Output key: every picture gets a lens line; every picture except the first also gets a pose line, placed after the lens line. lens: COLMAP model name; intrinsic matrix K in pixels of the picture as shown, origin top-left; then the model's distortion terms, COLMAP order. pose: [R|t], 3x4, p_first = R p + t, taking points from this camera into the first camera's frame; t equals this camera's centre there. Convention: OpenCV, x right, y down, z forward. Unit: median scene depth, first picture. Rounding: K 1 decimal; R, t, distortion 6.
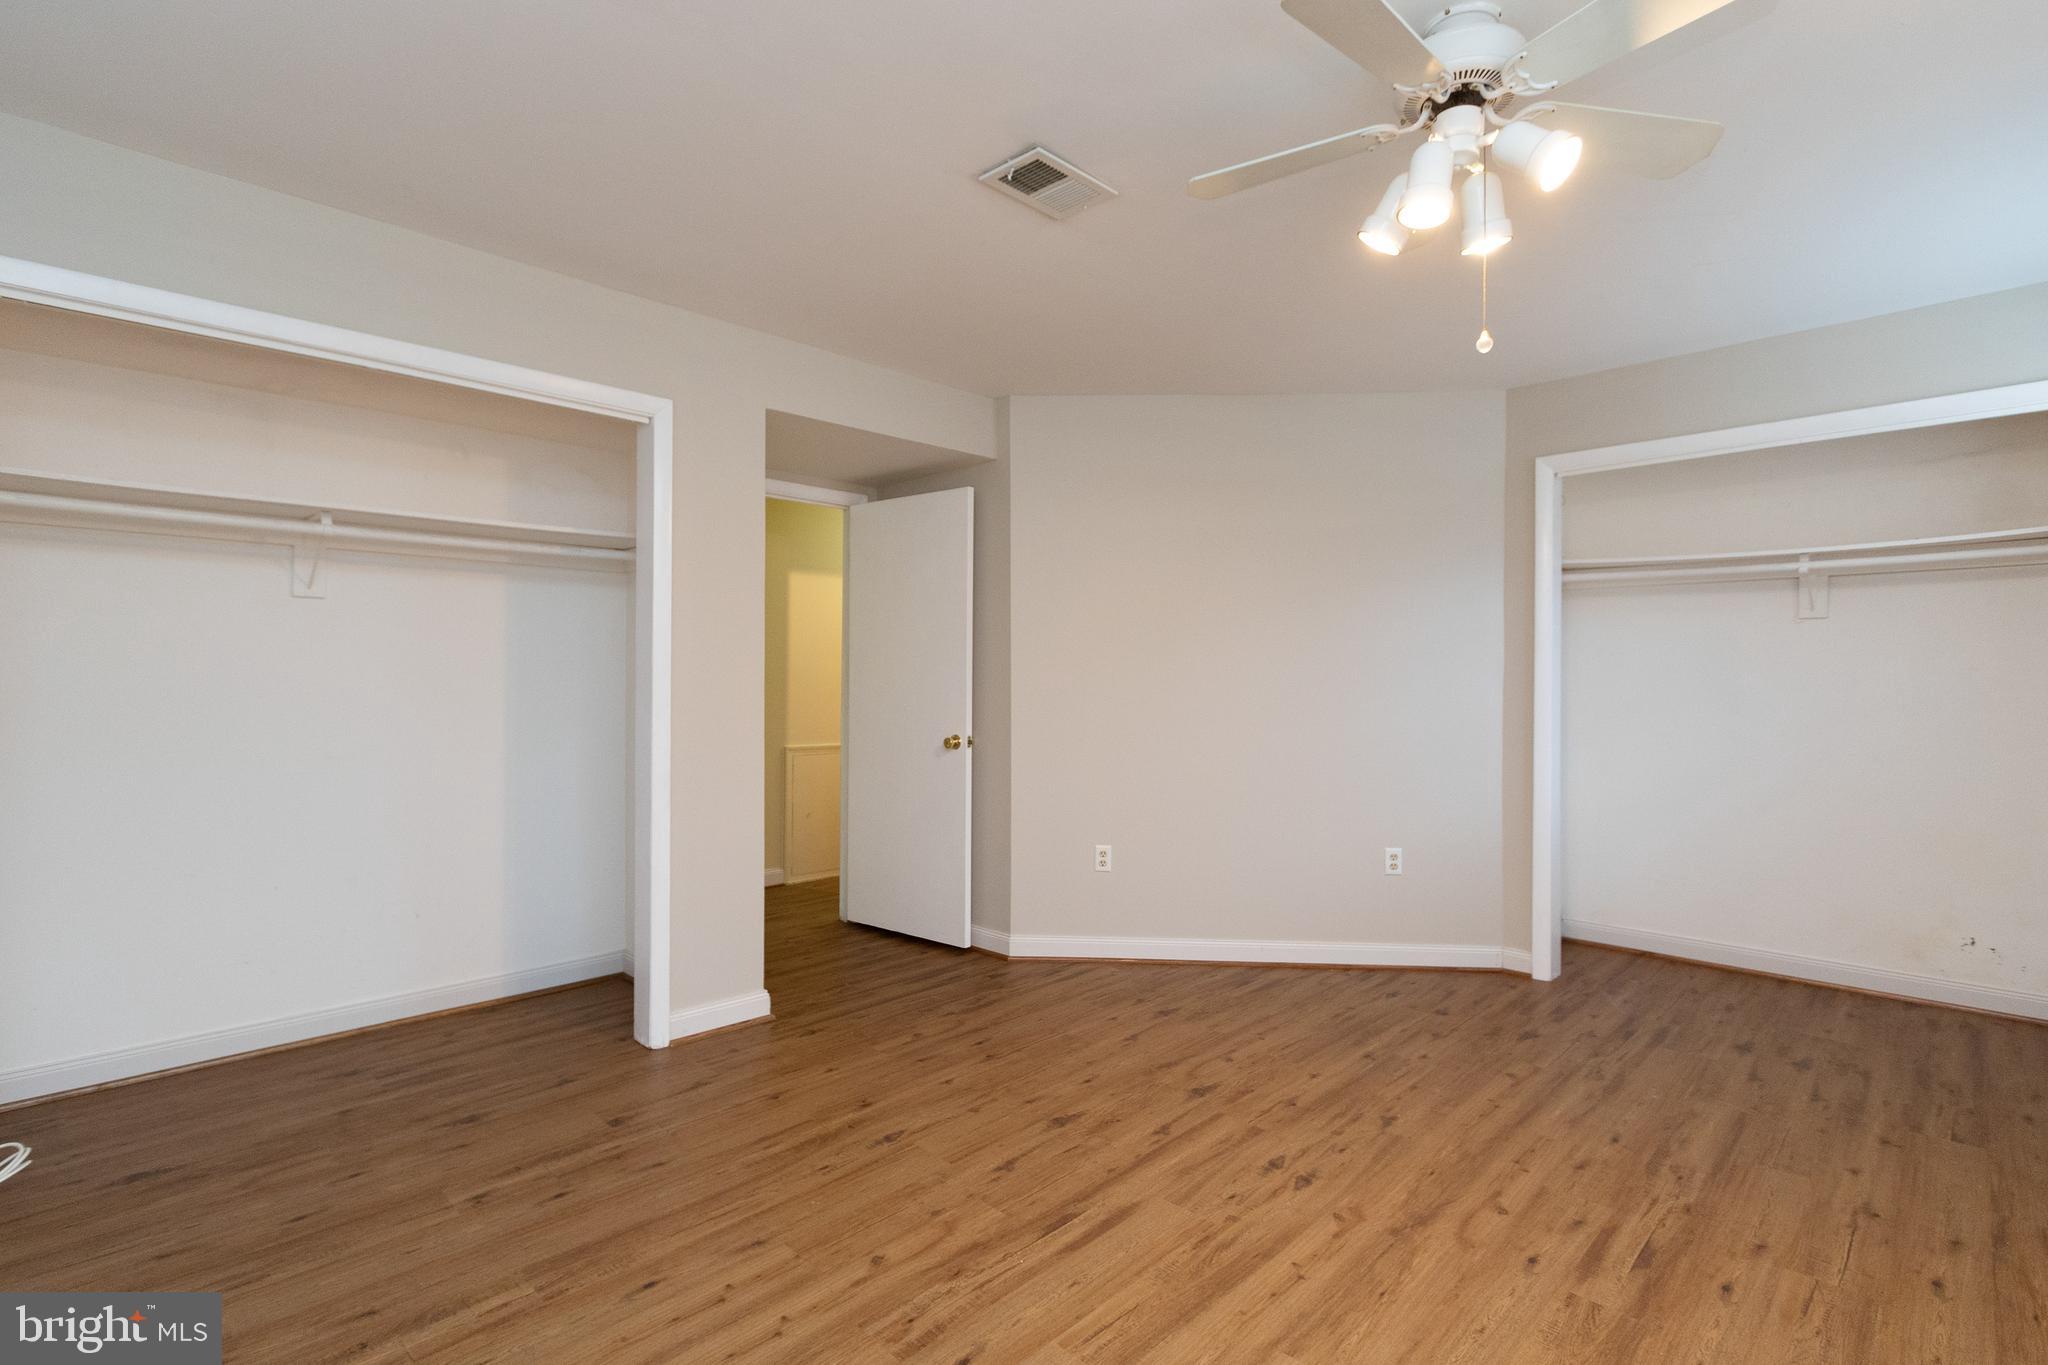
lens RADIAL K [[947.5, 0, 1017.3], [0, 947.5, 678.5], [0, 0, 1]] dist [0.003498, -0.002392]
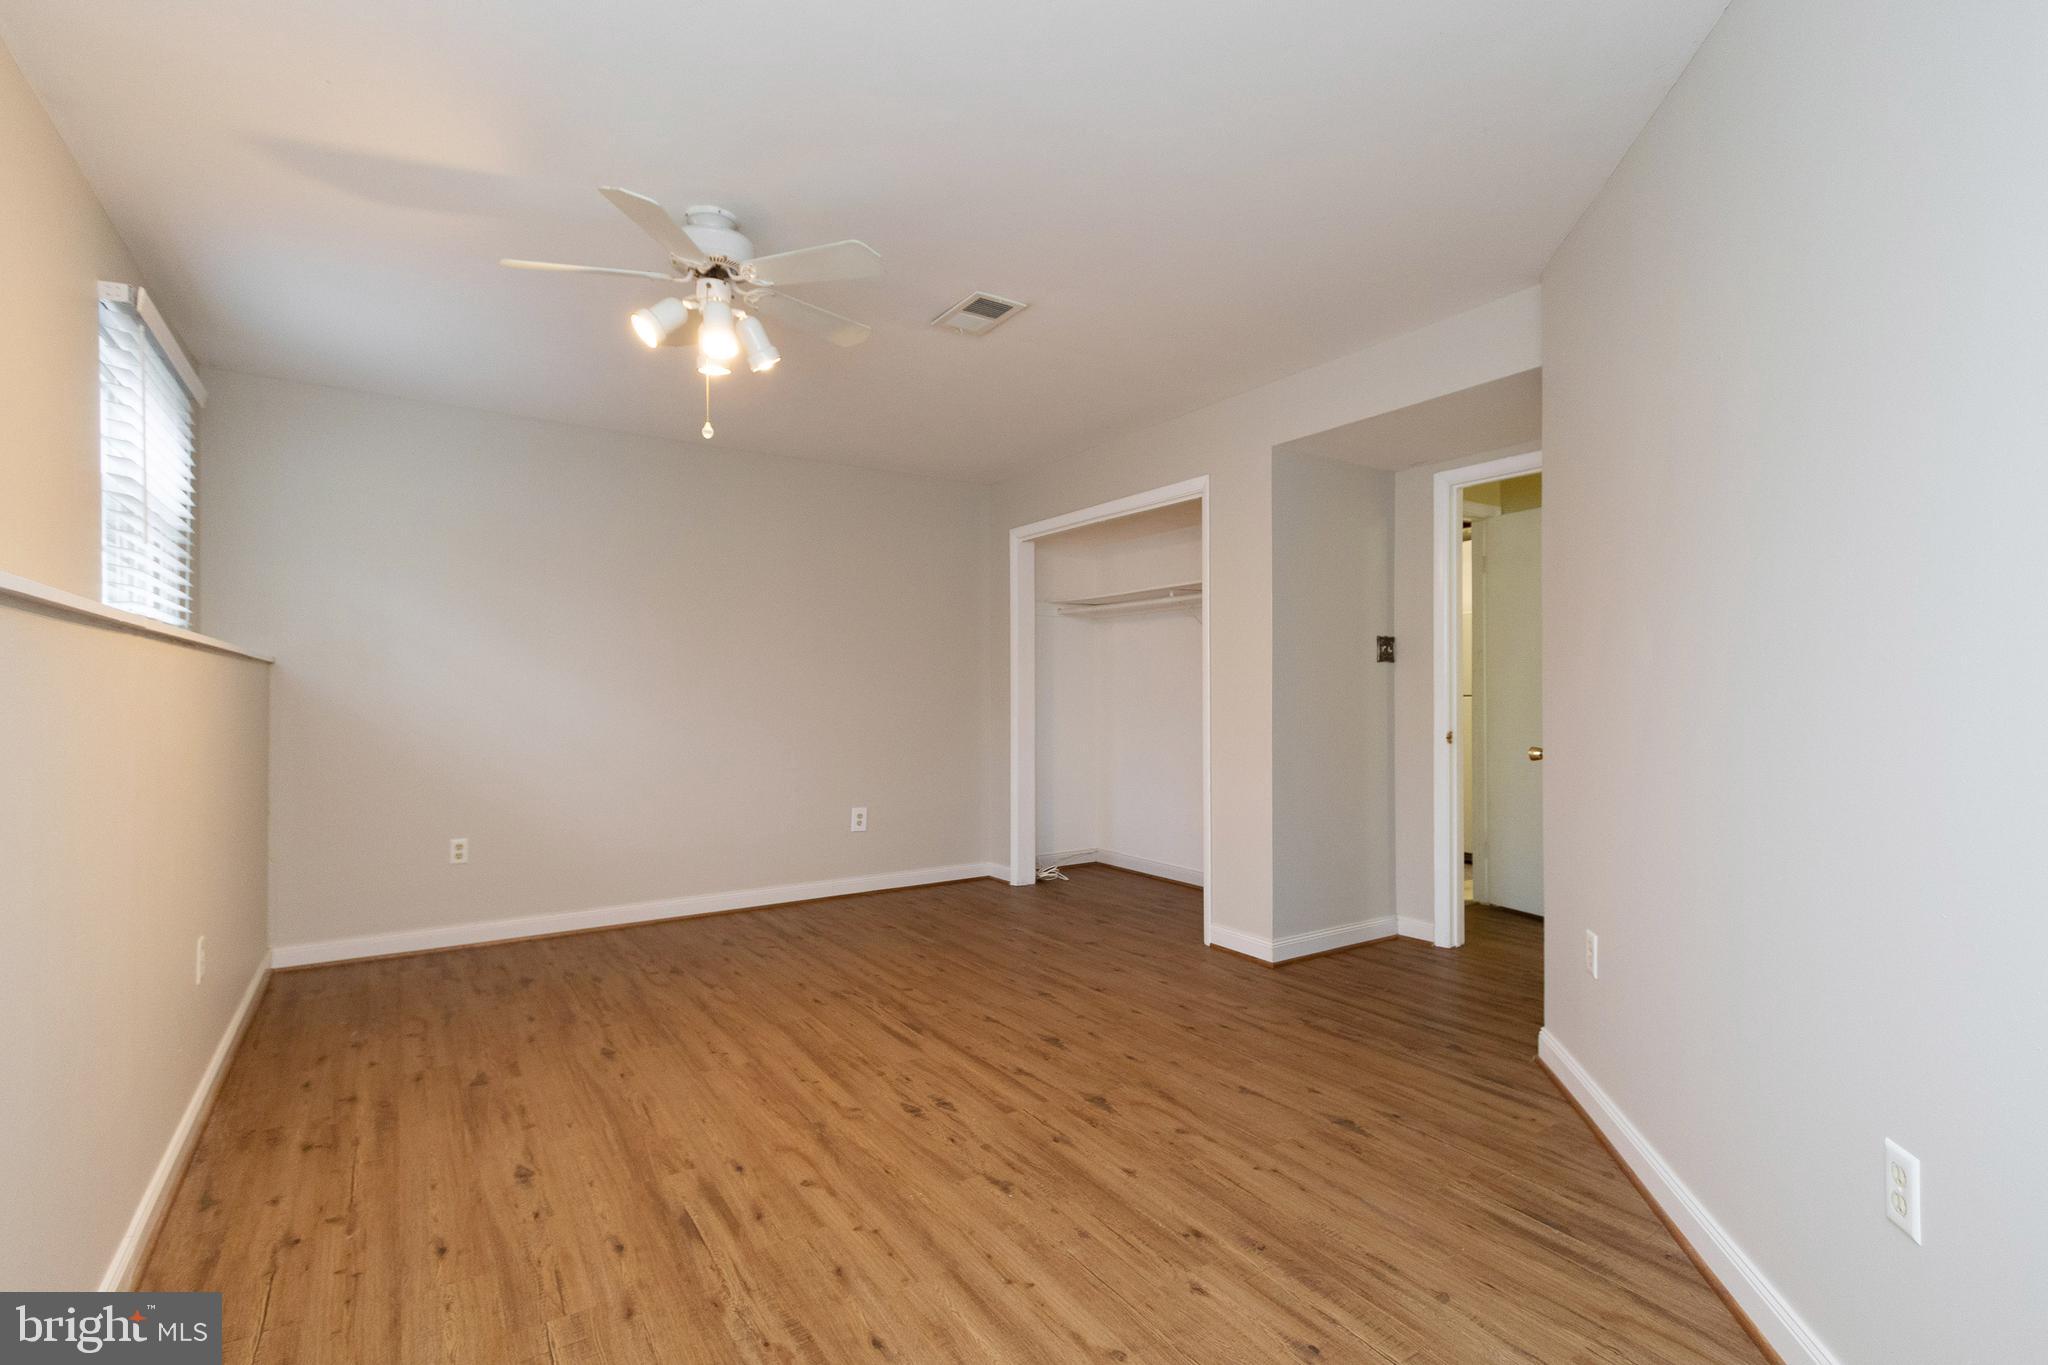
lens RADIAL K [[947.5, 0, 1024.2], [0, 947.5, 676.5], [0, 0, 1]] dist [0.003498, -0.002392]
pose [[-0.193545, -0.021232, -0.980862, 1.291345], [-0.003384, 0.999774, -0.020974, 0.033934], [0.981086, -0.000740, -0.193573, 1.249317]]
